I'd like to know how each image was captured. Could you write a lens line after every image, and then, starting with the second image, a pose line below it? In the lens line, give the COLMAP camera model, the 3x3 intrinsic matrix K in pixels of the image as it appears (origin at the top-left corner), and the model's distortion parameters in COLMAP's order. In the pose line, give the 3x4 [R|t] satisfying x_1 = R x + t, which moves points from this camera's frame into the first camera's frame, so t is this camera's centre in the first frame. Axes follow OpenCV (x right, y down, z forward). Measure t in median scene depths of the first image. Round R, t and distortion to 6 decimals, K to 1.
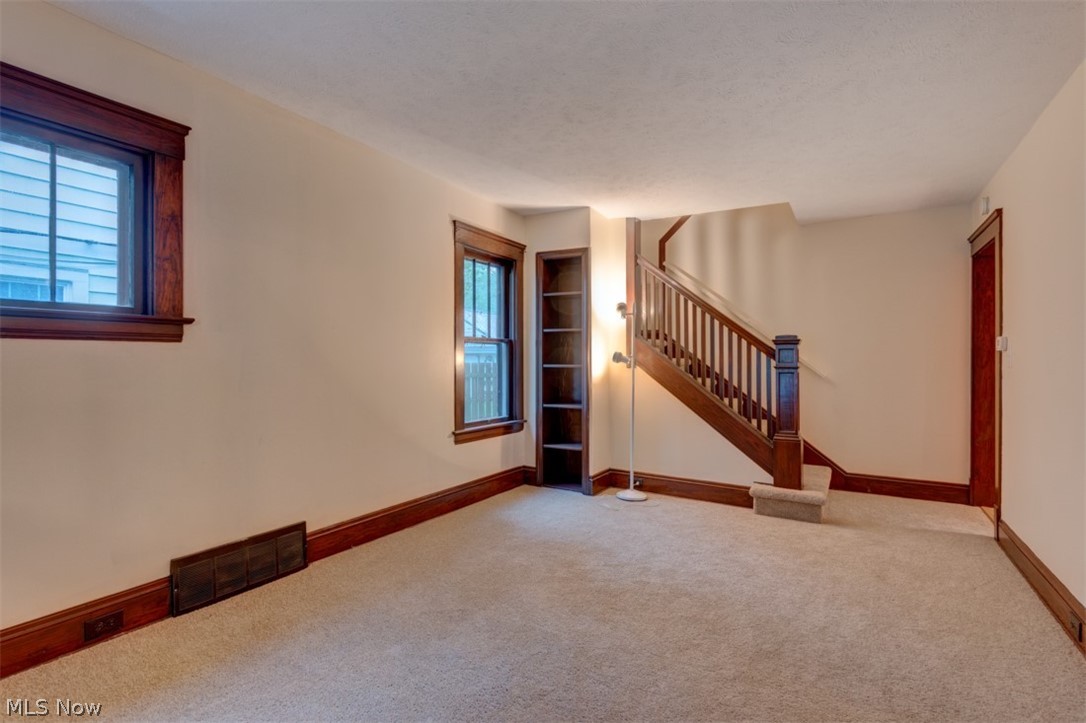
lens RADIAL K [[520.8, 0, 558.1], [0, 520.8, 357.3], [0, 0, 1]] dist [0.003672, -0.003022]
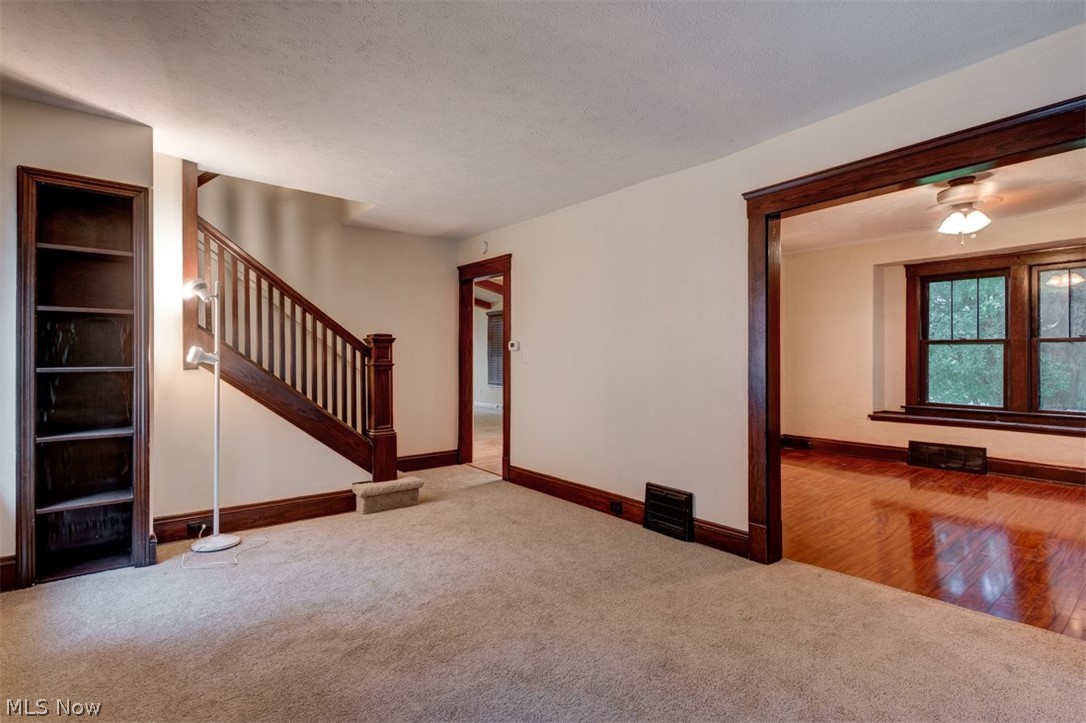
lens RADIAL K [[520.8, 0, 549.1], [0, 520.8, 352.8], [0, 0, 1]] dist [0.003672, -0.003022]
pose [[0.354334, 0.002839, 0.935115, -0.414033], [-0.004977, 0.999987, -0.001150, -0.005409], [-0.935106, -0.004247, 0.354344, 0.321343]]
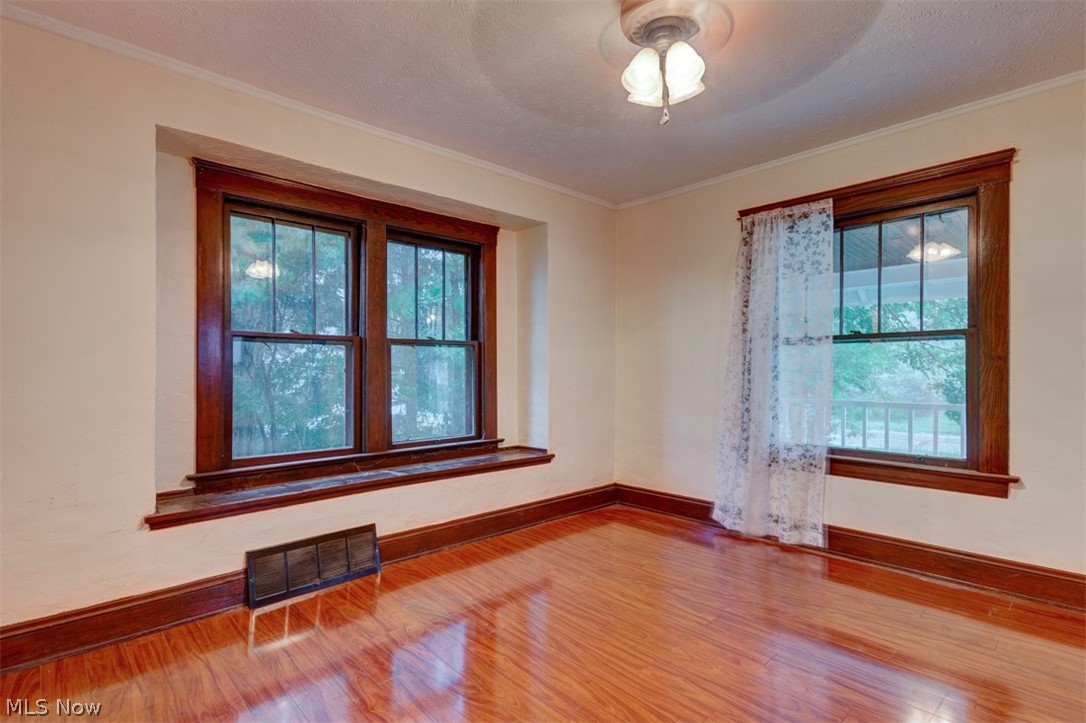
lens RADIAL K [[520.8, 0, 546.2], [0, 520.8, 372.5], [0, 0, 1]] dist [0.003672, -0.003022]
pose [[-0.959300, 0.000291, 0.282390, 0.698038], [-0.000672, 0.999994, -0.003312, 0.010751], [-0.282390, -0.003367, -0.959294, 0.406138]]
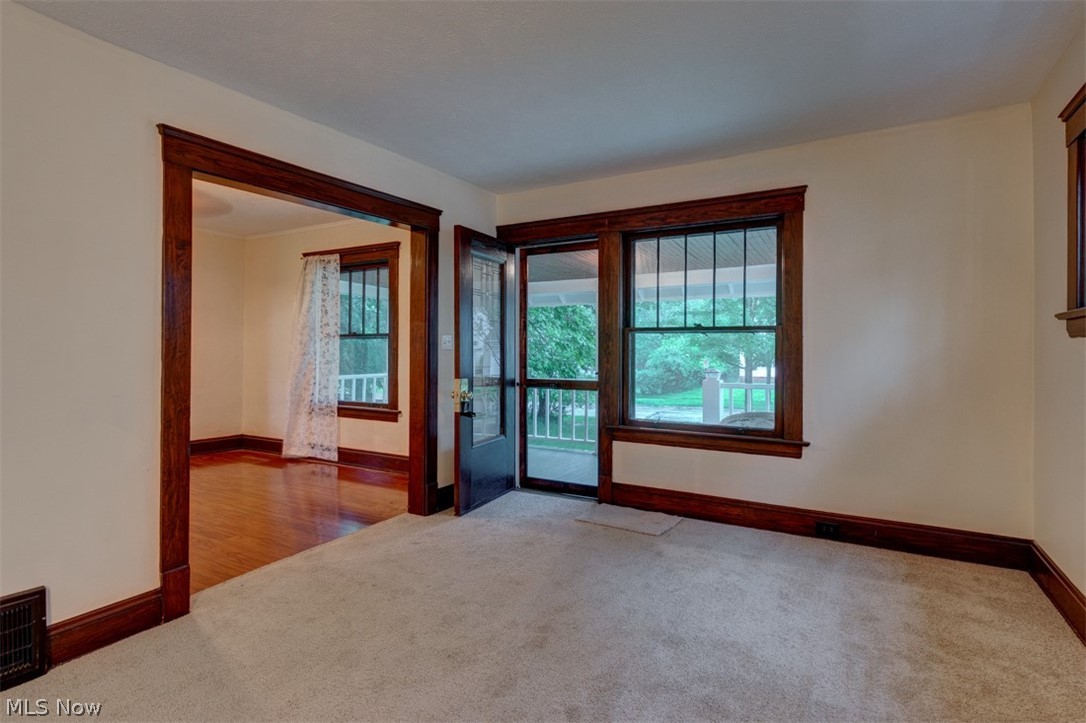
lens RADIAL K [[545.6, 0, 554.0], [0, 545.6, 347.0], [0, 0, 1]] dist [0.001831, -0.002627]
pose [[-0.999964, -0.004091, -0.007390, -0.011968], [-0.003982, 0.999884, -0.014713, 0.003092], [0.007449, -0.014683, -0.999864, 0.914272]]
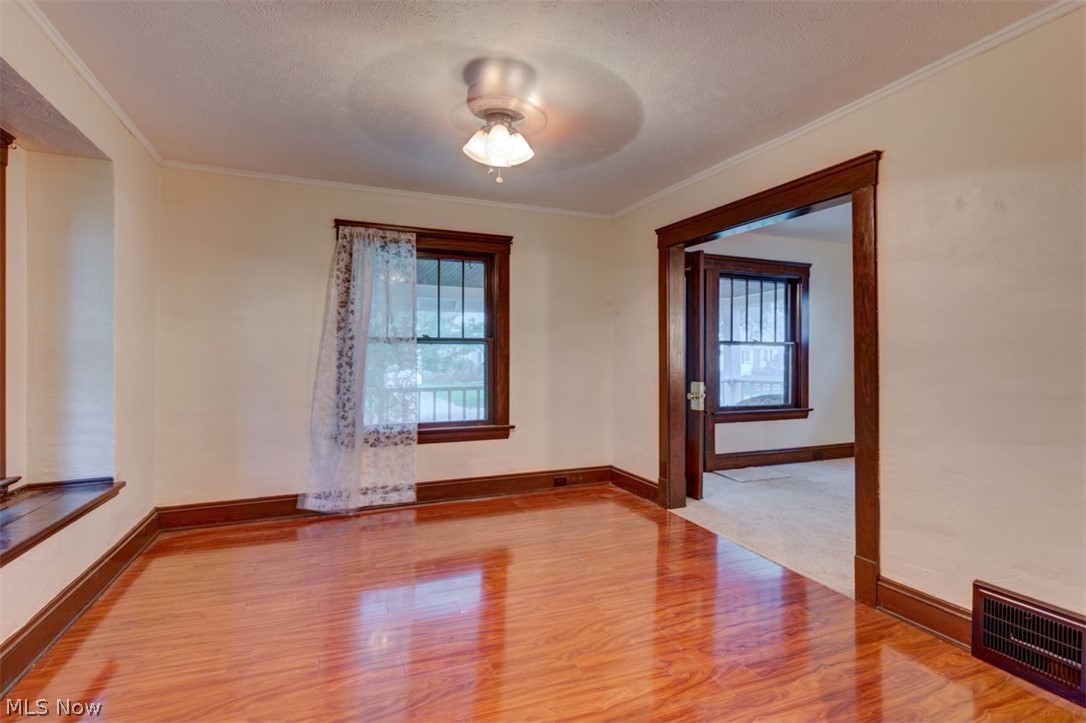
lens RADIAL K [[509.5, 0, 540.7], [0, 509.5, 358.0], [0, 0, 1]] dist [-0.000314, -0.000030]
pose [[-0.610771, -0.002144, -0.791805, 1.139837], [0.009021, 0.999913, -0.009665, 0.004379], [0.791756, -0.013046, -0.610698, 0.344230]]
